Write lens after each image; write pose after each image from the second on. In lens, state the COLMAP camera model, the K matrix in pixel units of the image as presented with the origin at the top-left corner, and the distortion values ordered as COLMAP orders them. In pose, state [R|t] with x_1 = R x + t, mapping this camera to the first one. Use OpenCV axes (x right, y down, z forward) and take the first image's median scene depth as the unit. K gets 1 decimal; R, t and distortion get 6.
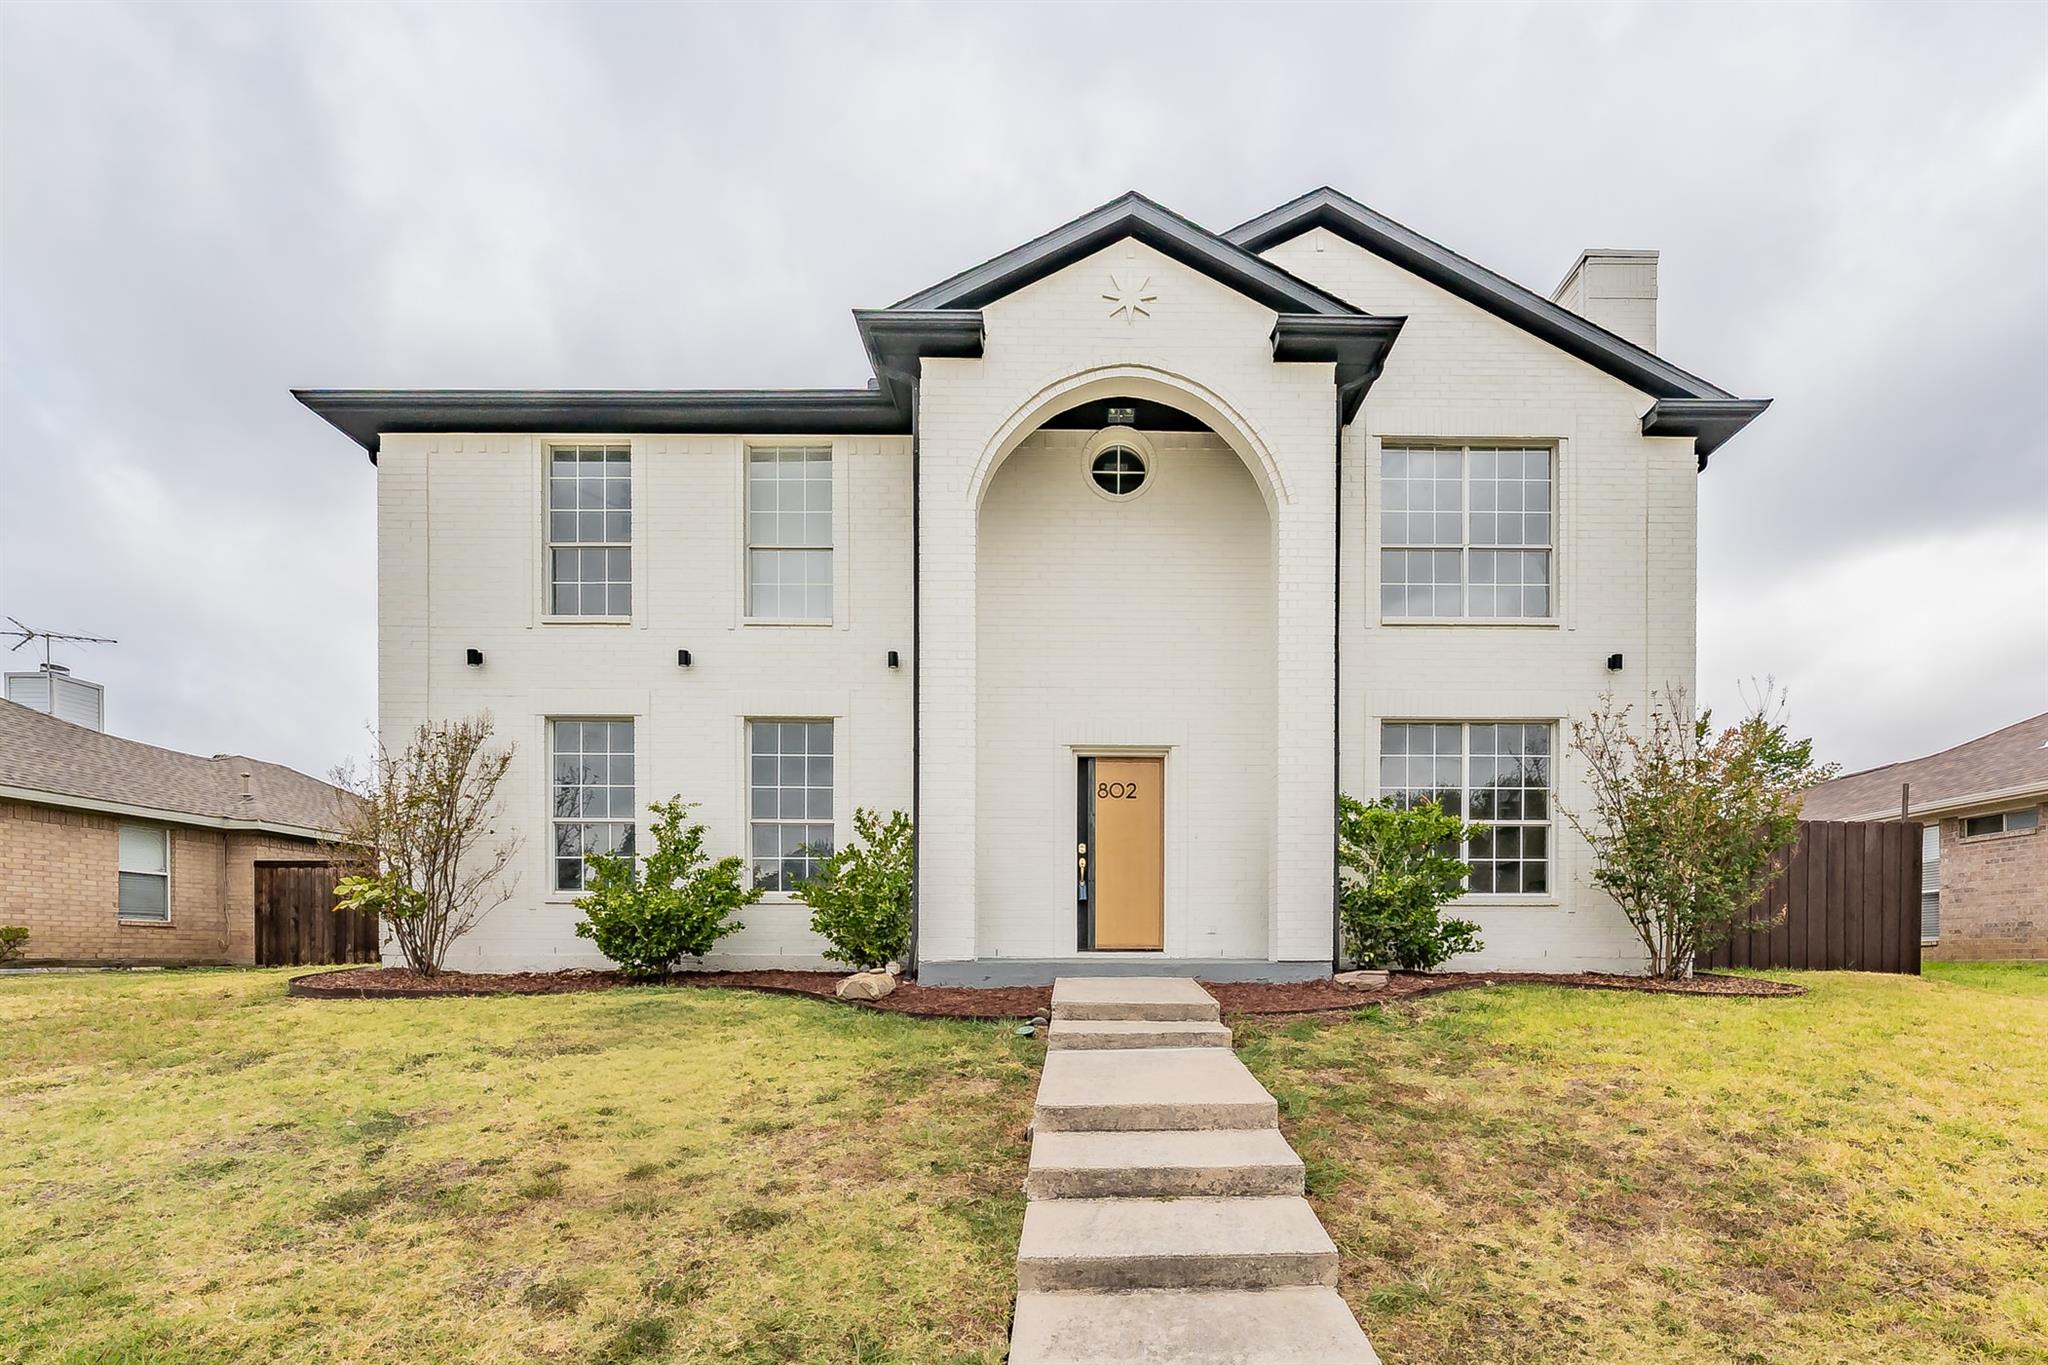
lens RADIAL K [[712.5, 0, 1023.9], [0, 712.5, 682.7], [0, 0, 1]] dist [-0.001135, 0.000016]
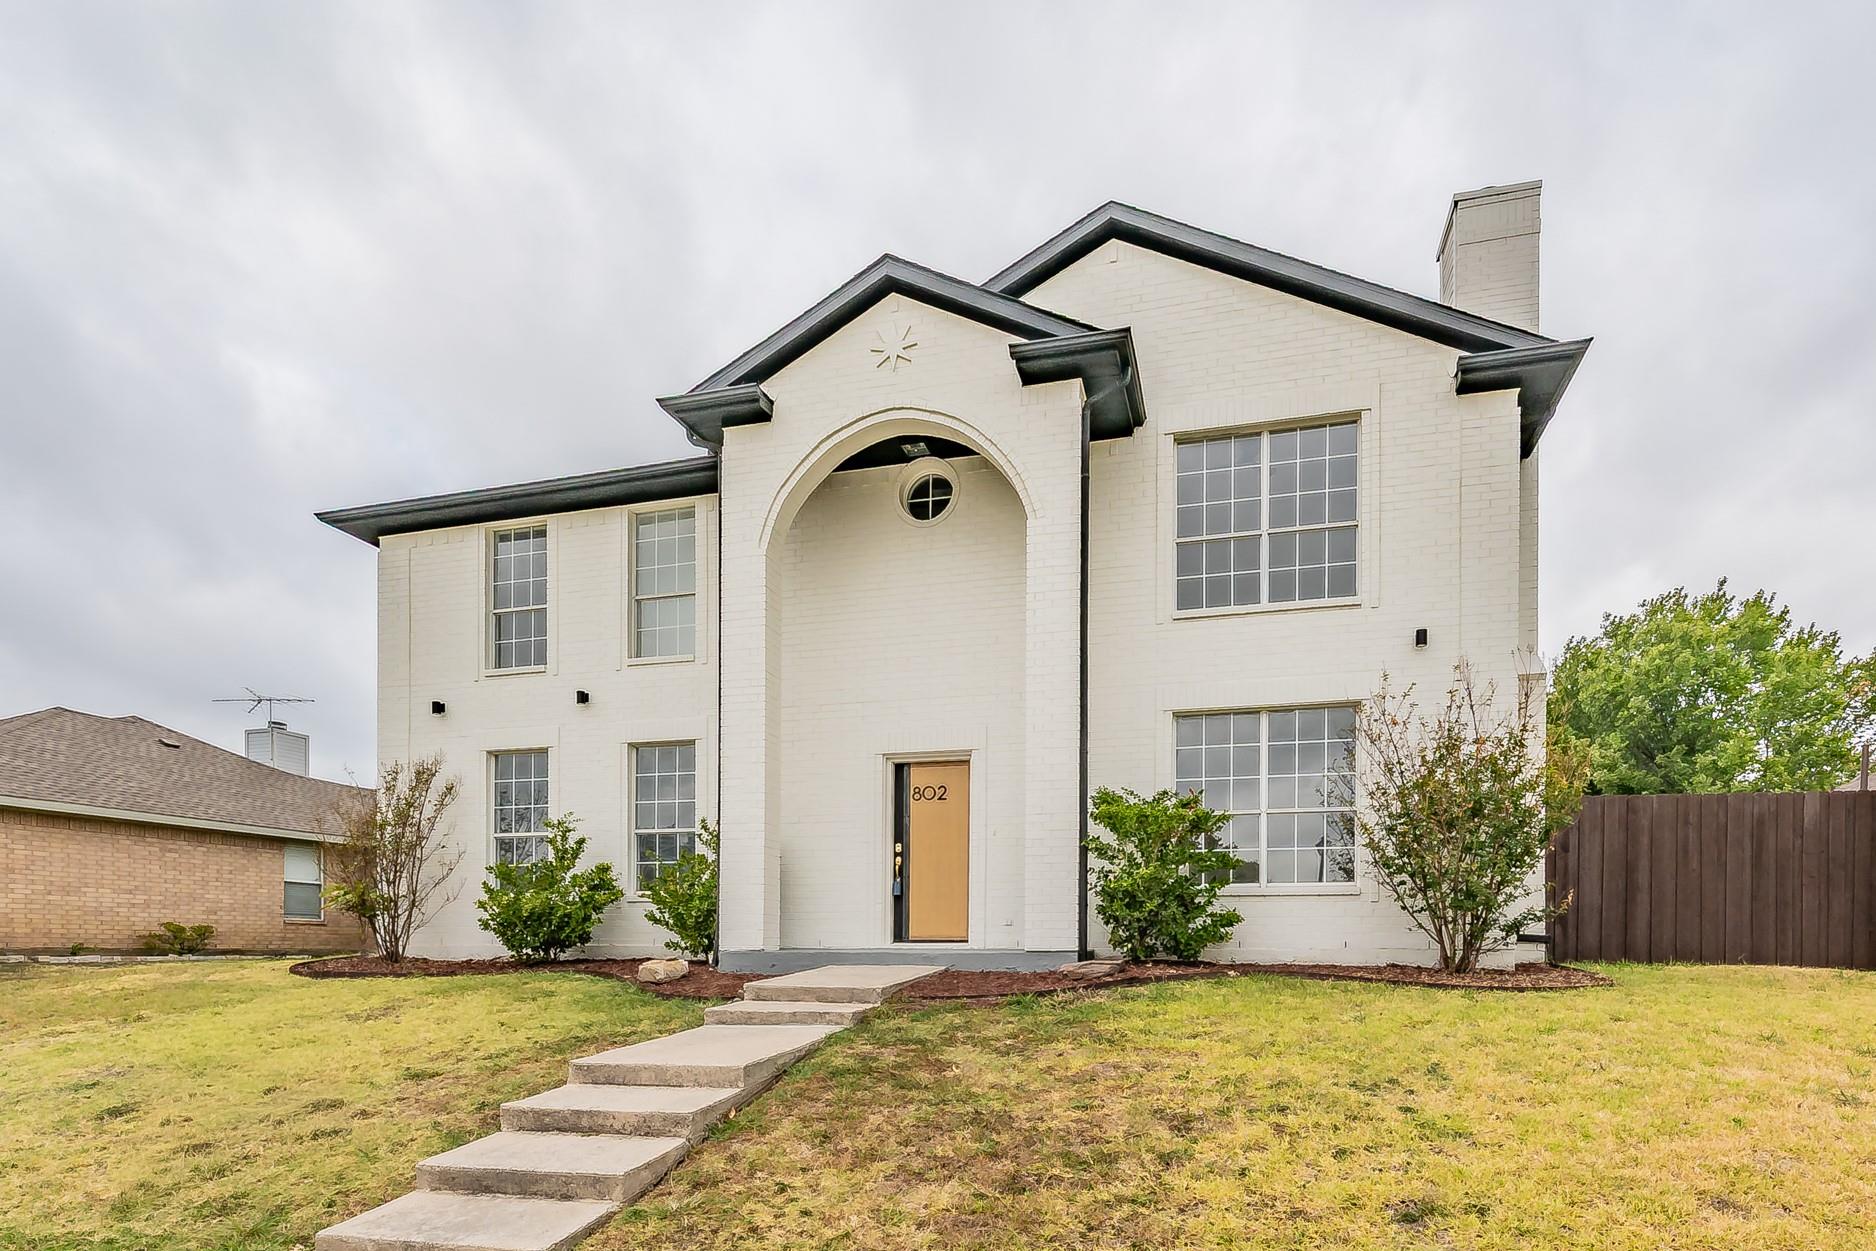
lens RADIAL K [[692.0, 0, 943.7], [0, 692.0, 667.7], [0, 0, 1]] dist [-0.001081, -0.000188]
pose [[0.978811, -0.075800, -0.190218, 0.367118], [0.071991, 0.997043, -0.026865, -0.009312], [0.191692, 0.012602, 0.981374, -0.033199]]
